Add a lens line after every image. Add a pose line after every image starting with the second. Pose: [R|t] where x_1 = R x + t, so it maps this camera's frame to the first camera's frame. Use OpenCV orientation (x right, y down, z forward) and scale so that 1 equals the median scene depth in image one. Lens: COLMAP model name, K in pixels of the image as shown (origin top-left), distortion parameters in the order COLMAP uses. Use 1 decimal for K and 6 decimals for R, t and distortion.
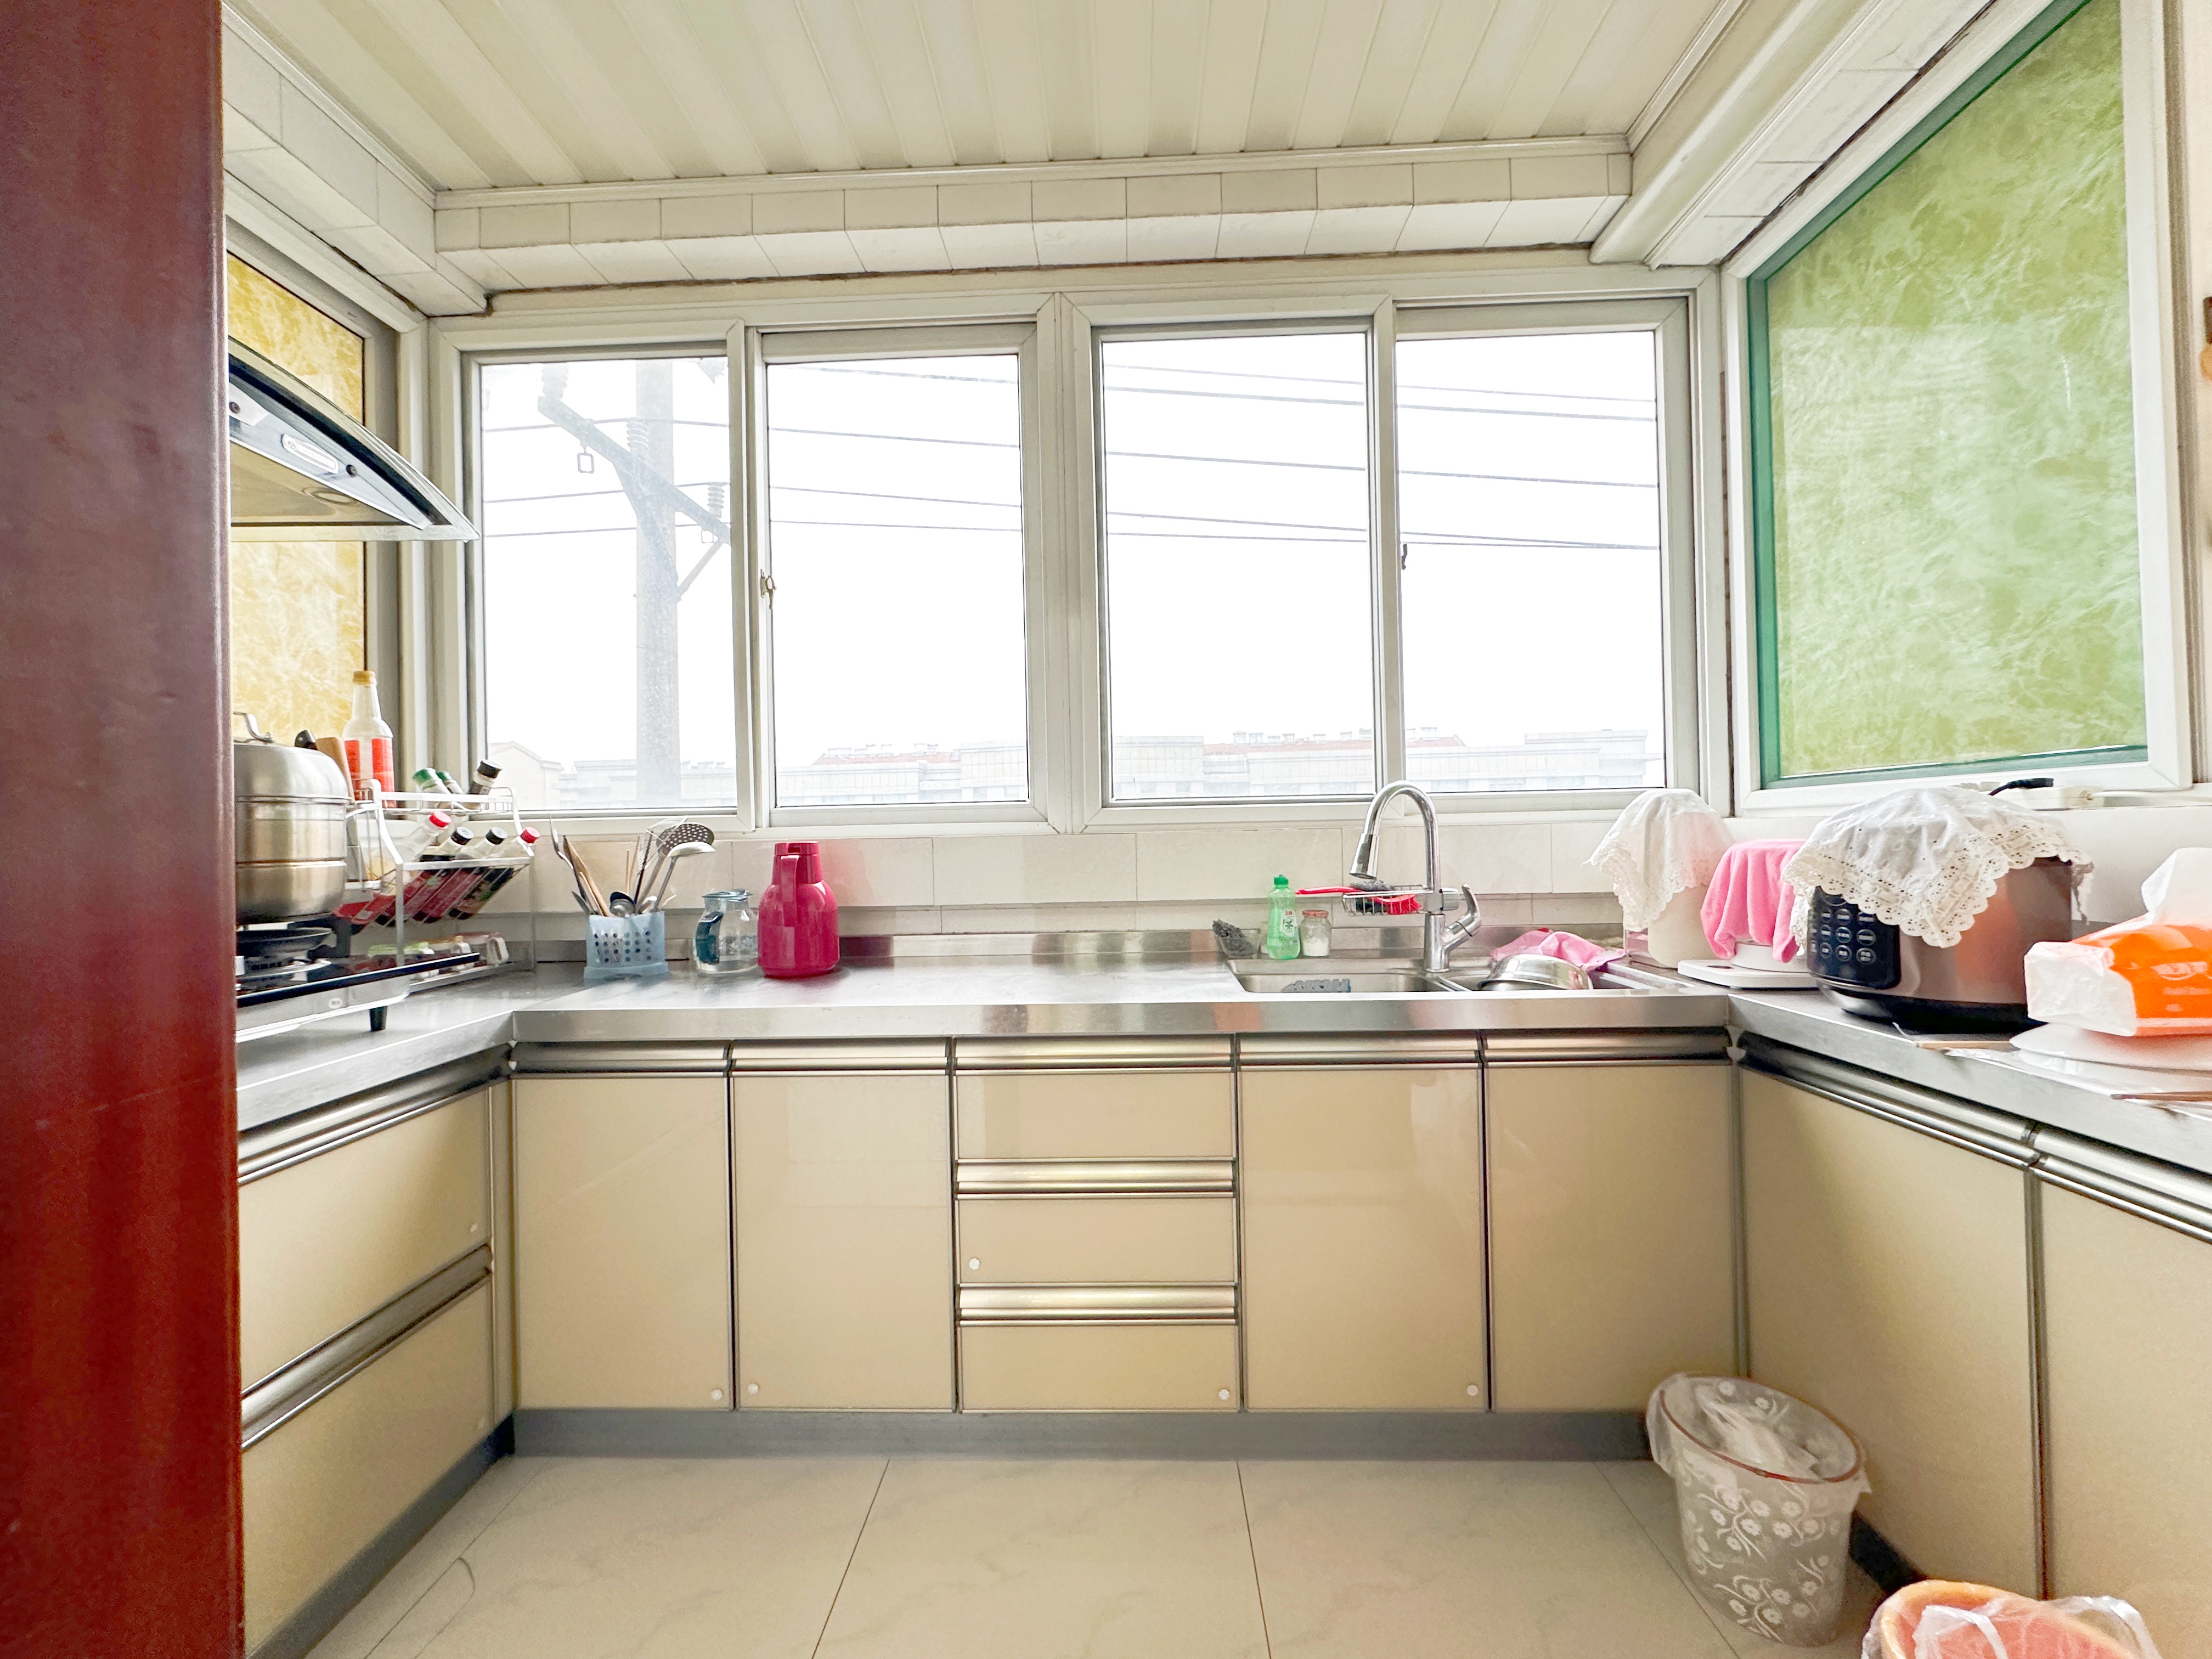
lens RADIAL K [[885.2, 0, 1108.6], [0, 885.2, 828.6], [0, 0, 1]] dist [0.001571, 0.000267]
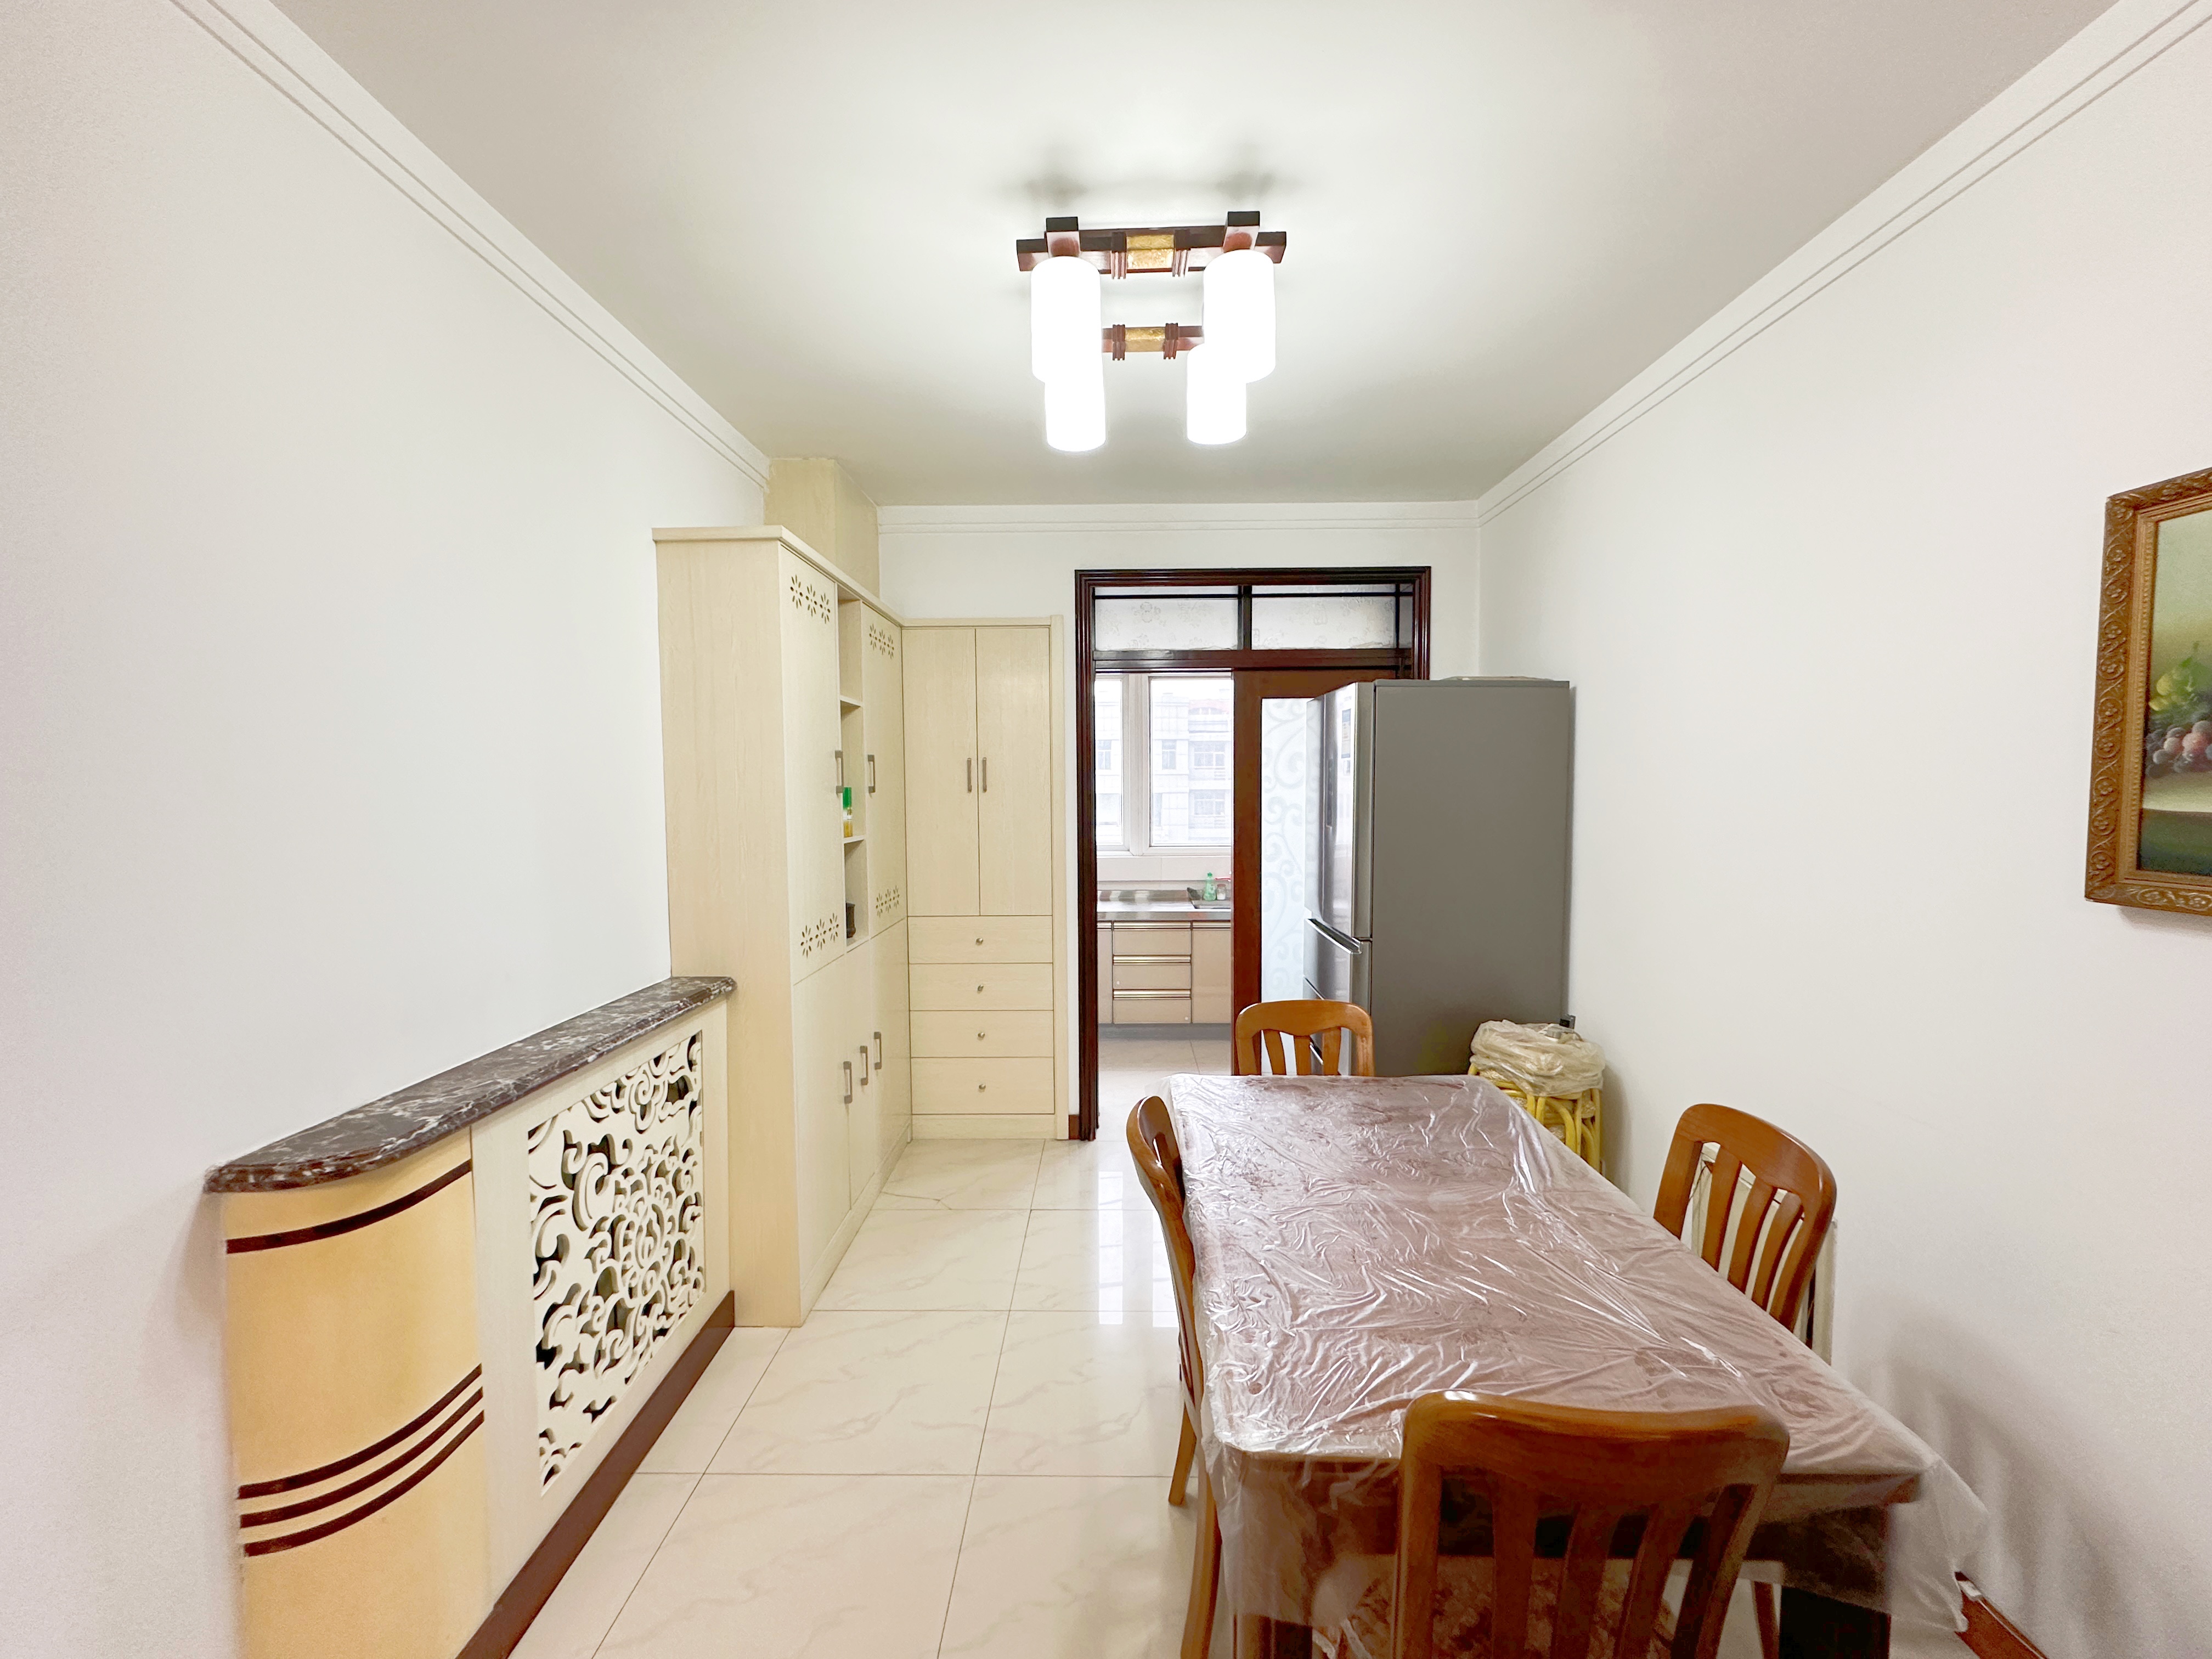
lens RADIAL K [[885.2, 0, 1092.5], [0, 885.2, 835.9], [0, 0, 1]] dist [0.001571, 0.000267]
pose [[0.999961, 0.008822, -0.000131, -0.195822], [-0.008800, 0.998339, 0.056938, -0.230918], [0.000633, -0.056934, 0.998378, -1.929371]]
